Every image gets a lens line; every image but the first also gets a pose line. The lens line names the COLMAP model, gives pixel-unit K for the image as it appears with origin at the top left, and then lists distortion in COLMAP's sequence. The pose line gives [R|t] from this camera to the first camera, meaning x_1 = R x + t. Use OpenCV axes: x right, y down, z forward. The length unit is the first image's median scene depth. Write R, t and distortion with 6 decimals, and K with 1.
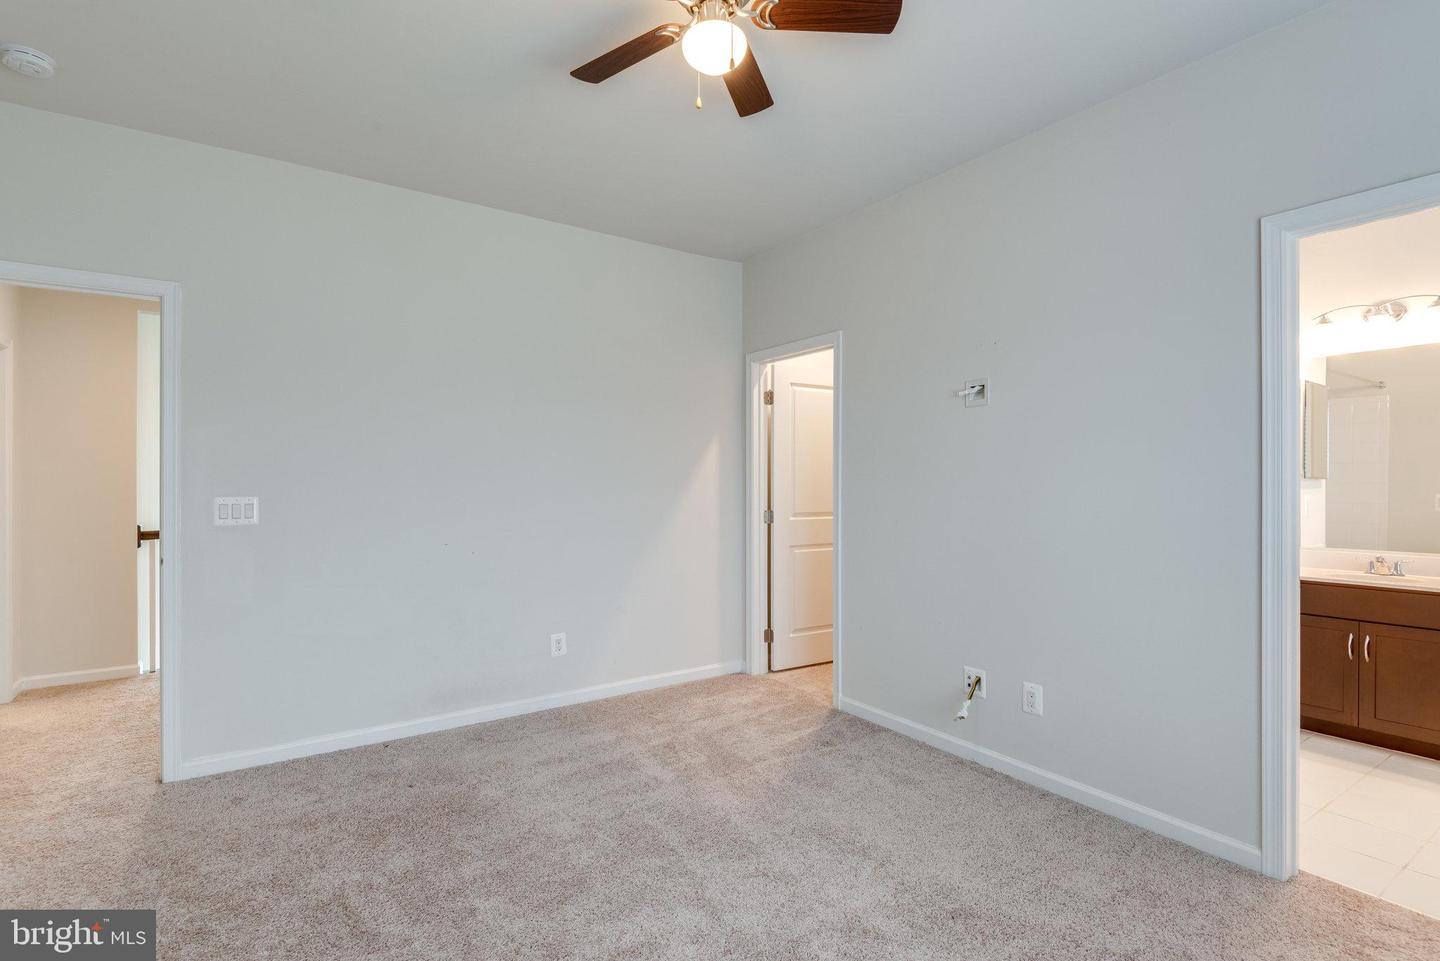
lens RADIAL K [[698.5, 0, 720.5], [0, 698.5, 484.2], [0, 0, 1]] dist [-0.017973, -0.000500]
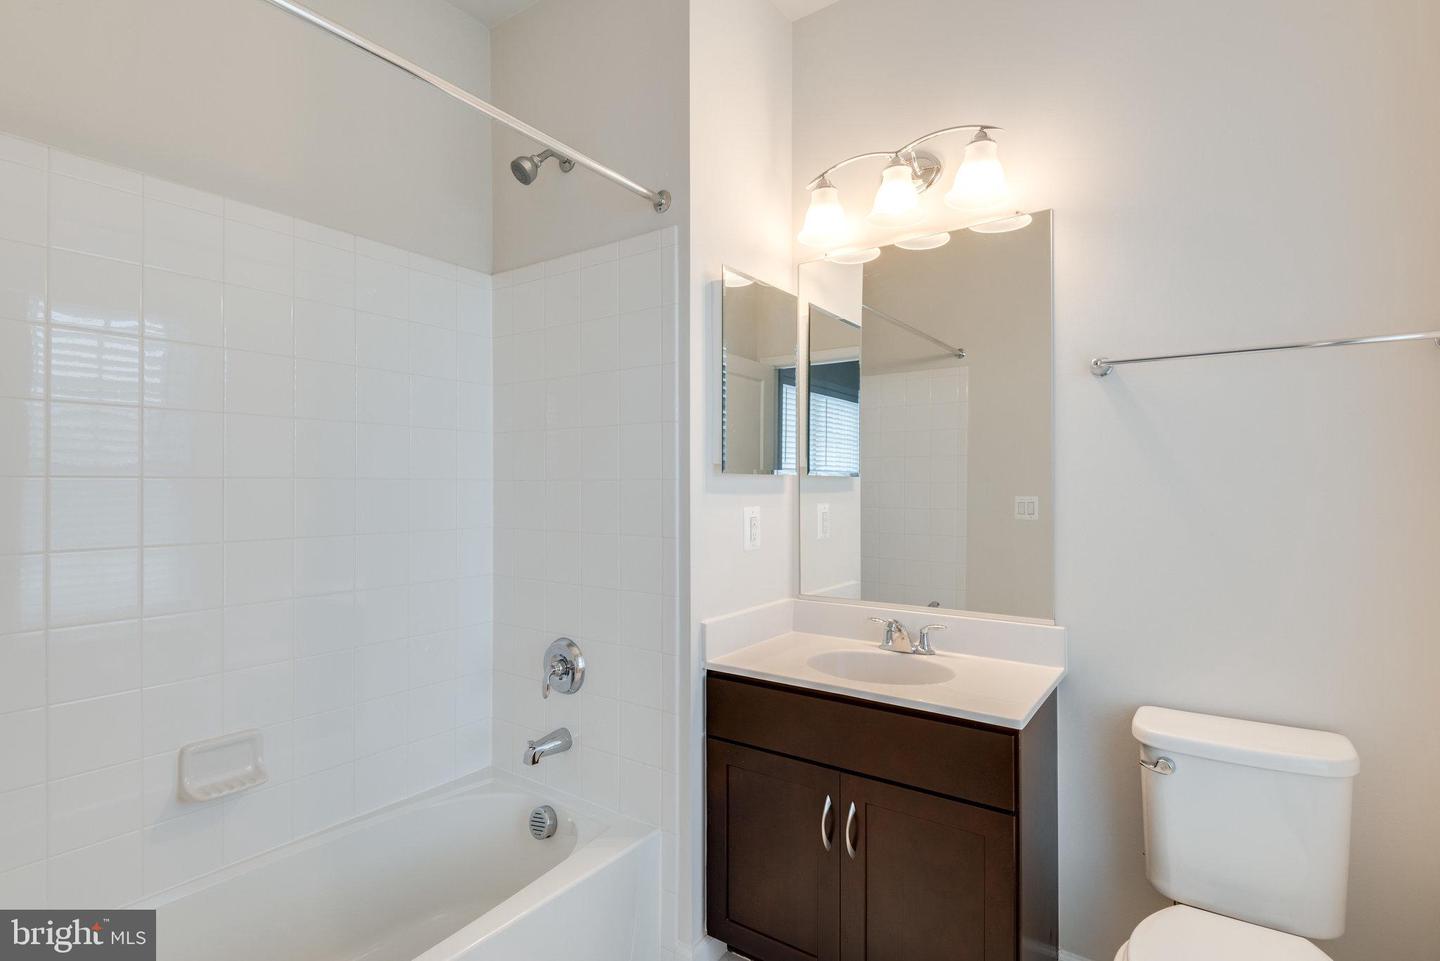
lens RADIAL K [[707.2, 0, 725.3], [0, 707.2, 479.3], [0, 0, 1]] dist [0.007780, -0.005132]
pose [[0.932806, 0.004082, 0.360355, 0.639578], [-0.000280, 0.999944, -0.010604, 0.002191], [-0.360378, 0.009791, 0.932755, 0.535591]]
